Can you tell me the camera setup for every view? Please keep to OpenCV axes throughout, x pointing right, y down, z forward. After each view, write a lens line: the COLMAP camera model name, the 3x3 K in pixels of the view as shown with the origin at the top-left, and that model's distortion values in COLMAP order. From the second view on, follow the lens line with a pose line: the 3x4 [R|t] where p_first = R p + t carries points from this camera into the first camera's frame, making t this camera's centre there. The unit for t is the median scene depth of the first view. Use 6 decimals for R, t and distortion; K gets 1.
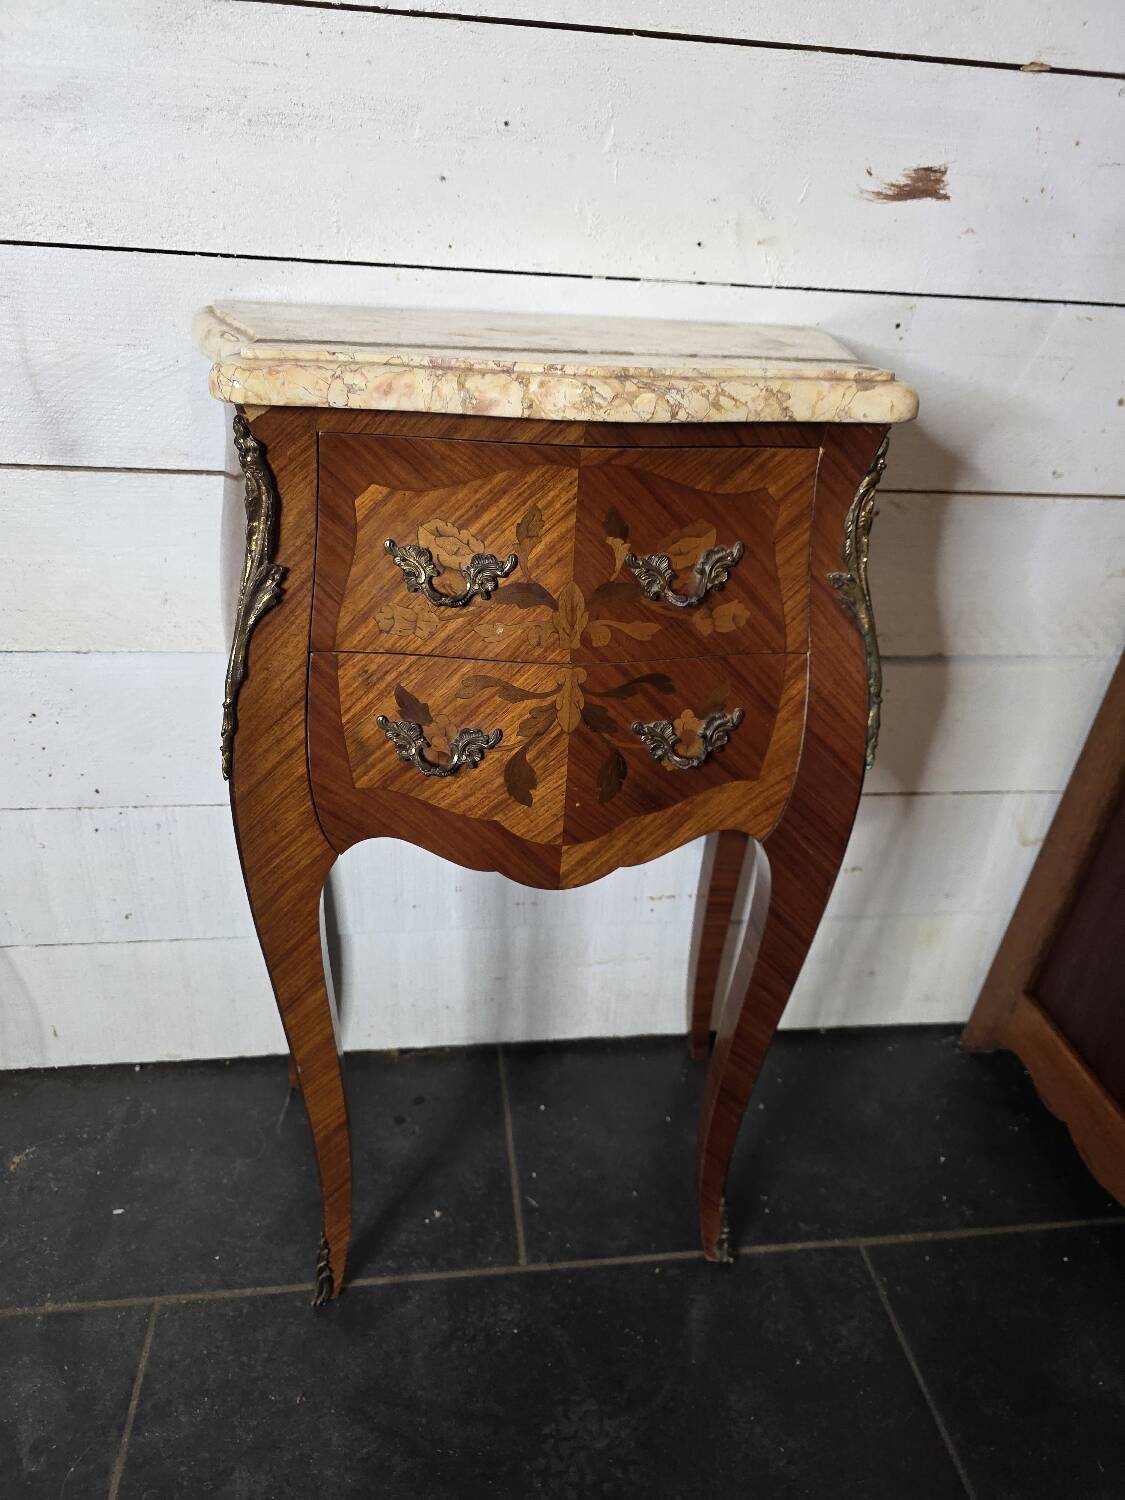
lens RADIAL K [[1096.9, 0, 560.7], [0, 1096.9, 775.3], [0, 0, 1]] dist [0.040482, -0.040134]
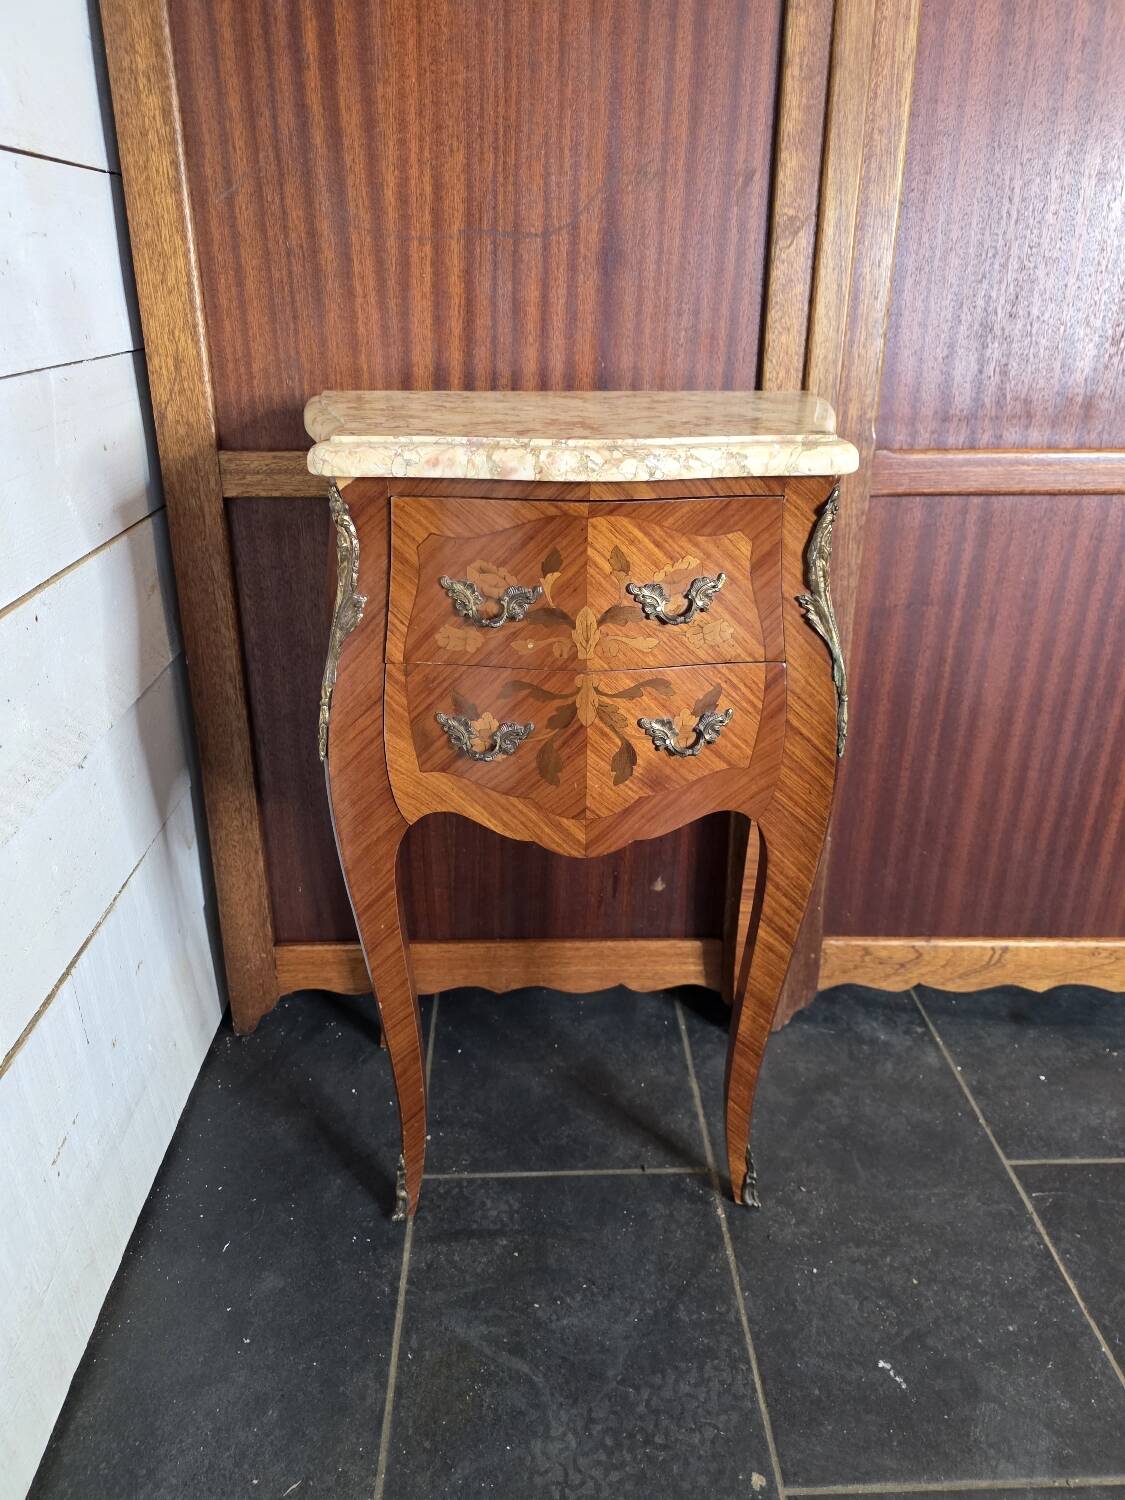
lens RADIAL K [[1097.9, 0, 543.1], [0, 1097.9, 755.9], [0, 0, 1]] dist [0.040571, -0.040816]
pose [[0.991455, 0.005680, -0.130322, 0.117435], [-0.012397, 0.998632, -0.050792, 0.057456], [0.129855, 0.051973, 0.990170, -0.228886]]
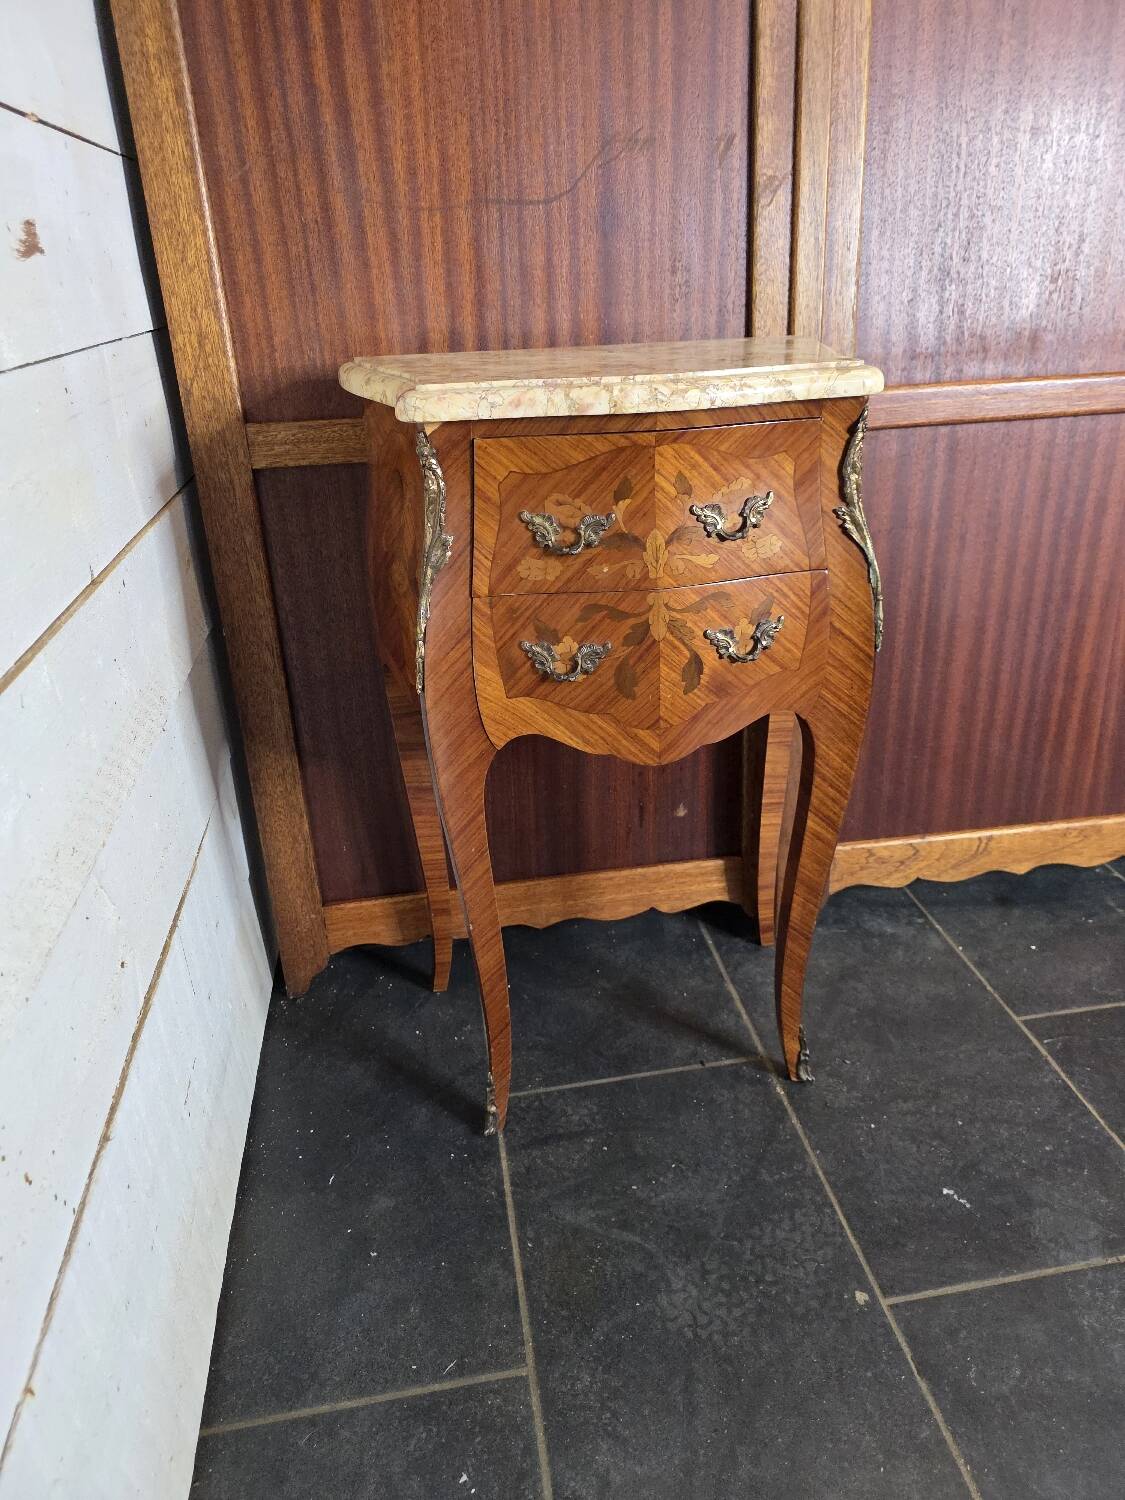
lens RADIAL K [[1102.3, 0, 566.0], [0, 1102.3, 770.9], [0, 0, 1]] dist [0.041540, -0.040542]
pose [[0.996159, -0.085822, -0.017388, -0.085053], [0.085176, 0.995752, -0.034977, 0.152536], [0.020316, 0.033362, 0.999237, -0.357375]]
